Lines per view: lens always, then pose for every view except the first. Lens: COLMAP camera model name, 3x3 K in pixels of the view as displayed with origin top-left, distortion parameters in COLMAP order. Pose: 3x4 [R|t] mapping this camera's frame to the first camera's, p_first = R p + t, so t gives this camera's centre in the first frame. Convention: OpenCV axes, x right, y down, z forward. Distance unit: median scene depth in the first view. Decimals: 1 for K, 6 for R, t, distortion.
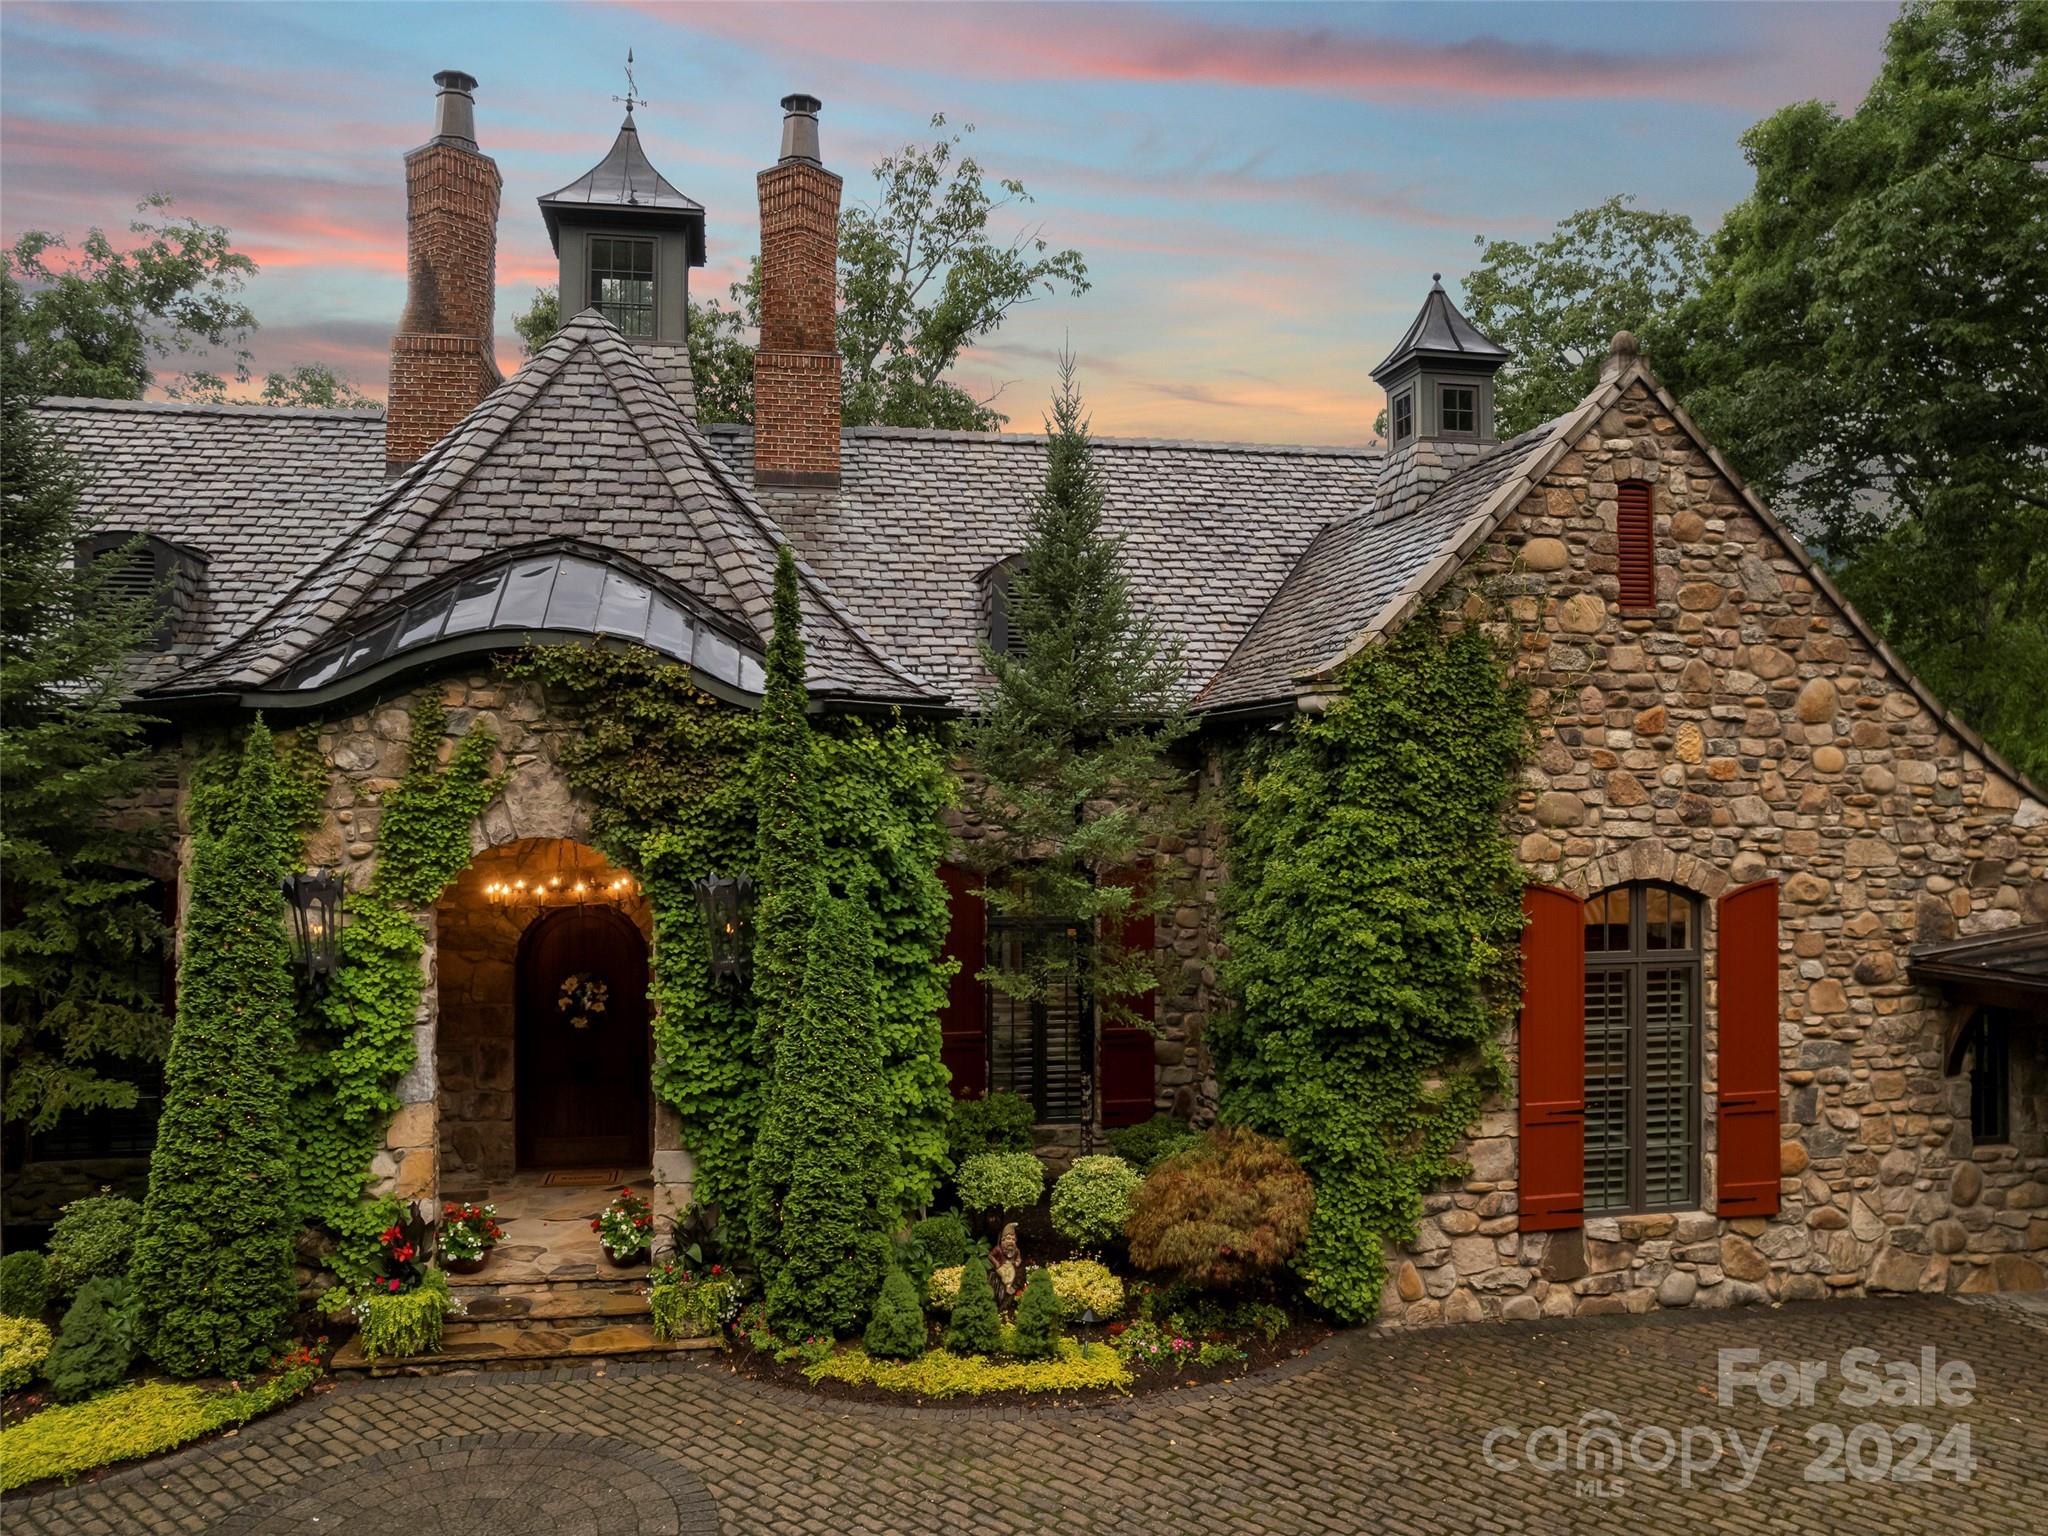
lens RADIAL K [[1464.2, 0, 1027.4], [0, 1464.2, 762.5], [0, 0, 1]] dist [-0.060274, 0.032245]
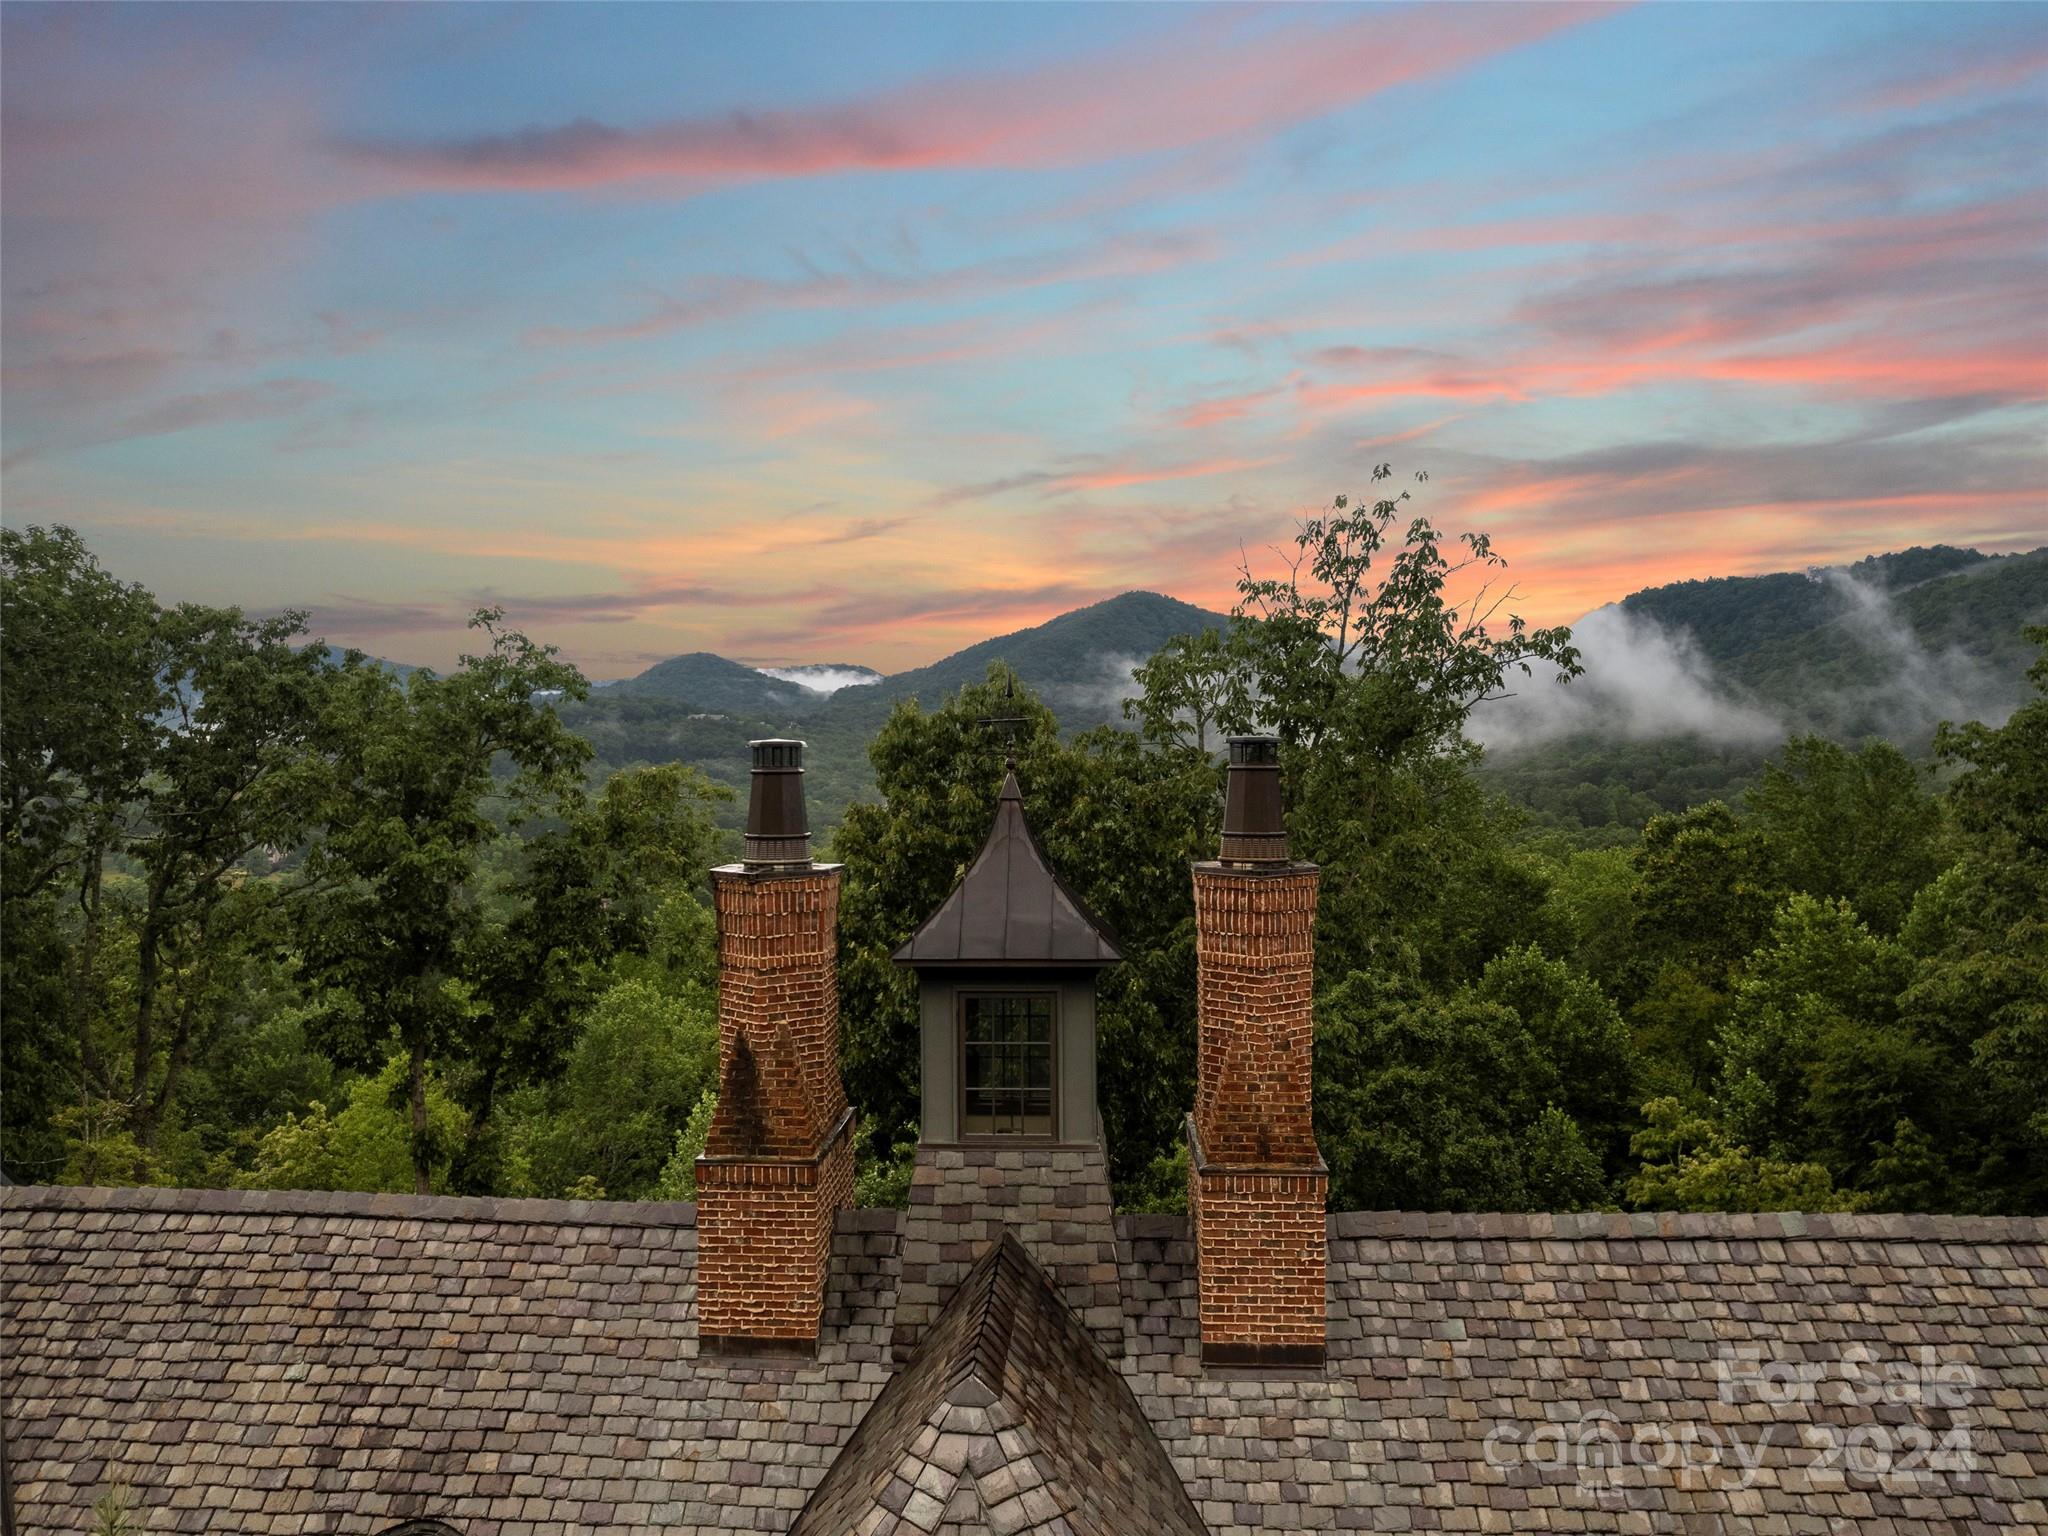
lens RADIAL K [[1464.2, 0, 1026.6], [0, 1464.2, 773.6], [0, 0, 1]] dist [-0.060274, 0.032245]
pose [[0.971317, -0.008784, -0.237625, -0.061184], [0.010303, 0.999934, 0.005152, -0.284116], [0.237564, -0.007452, 0.971343, 0.190430]]
